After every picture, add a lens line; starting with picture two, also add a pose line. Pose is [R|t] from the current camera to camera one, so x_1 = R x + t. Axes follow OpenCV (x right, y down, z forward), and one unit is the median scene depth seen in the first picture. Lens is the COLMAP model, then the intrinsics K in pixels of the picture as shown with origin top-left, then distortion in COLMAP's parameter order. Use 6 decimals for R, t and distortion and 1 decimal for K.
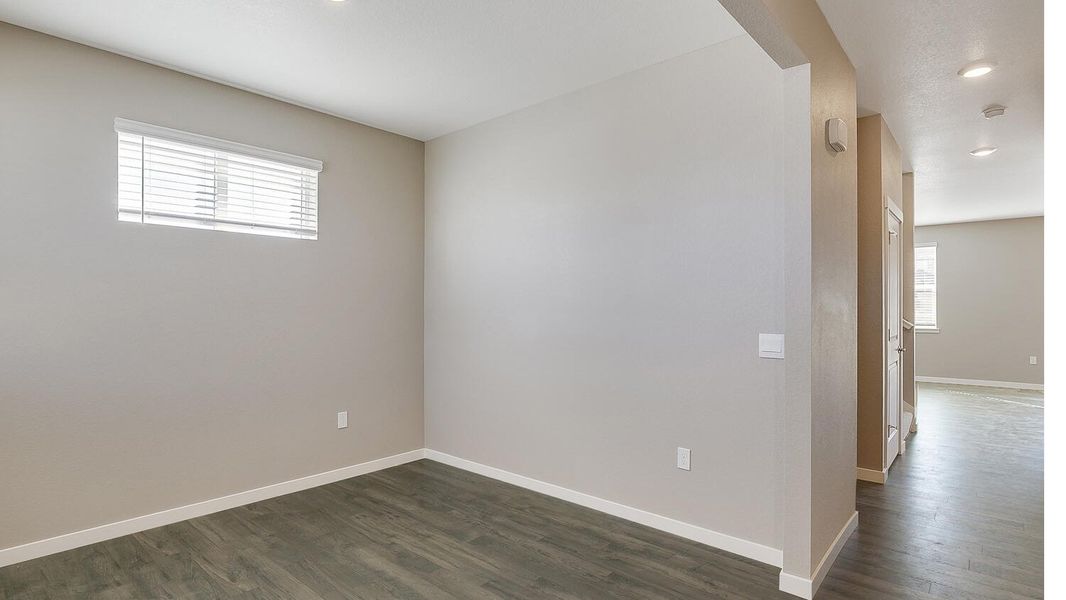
lens RADIAL K [[516.0, 0, 530.2], [0, 516.0, 297.3], [0, 0, 1]] dist [-0.003761, -0.001003]
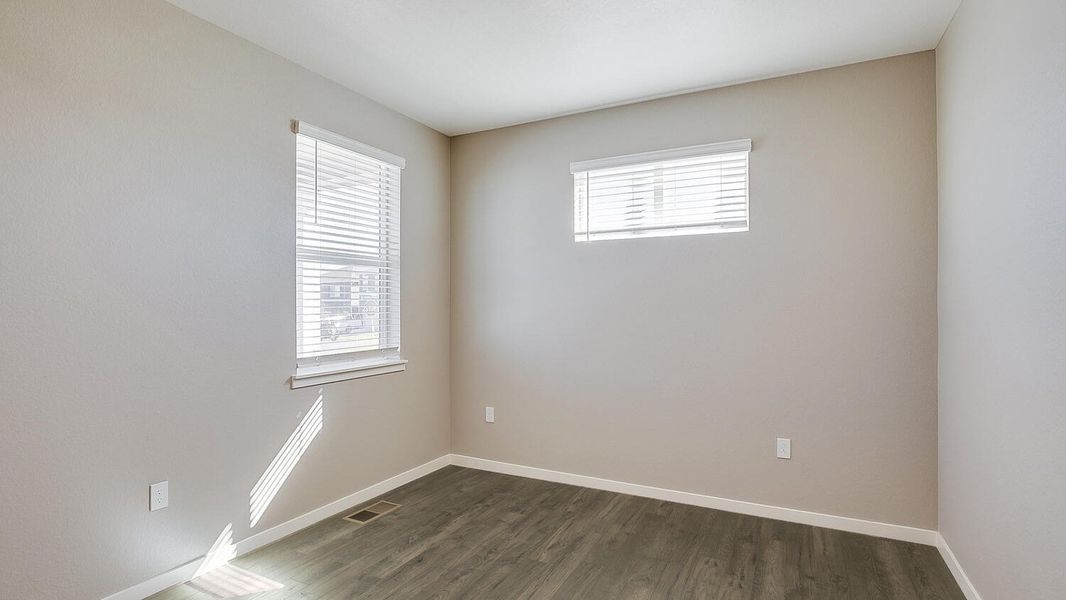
lens RADIAL K [[516.0, 0, 535.0], [0, 516.0, 301.6], [0, 0, 1]] dist [-0.003761, -0.001003]
pose [[0.259515, -0.003596, -0.965732, 0.392453], [0.020636, 0.999785, 0.001823, -0.002241], [0.965519, -0.020402, 0.259533, 0.510207]]
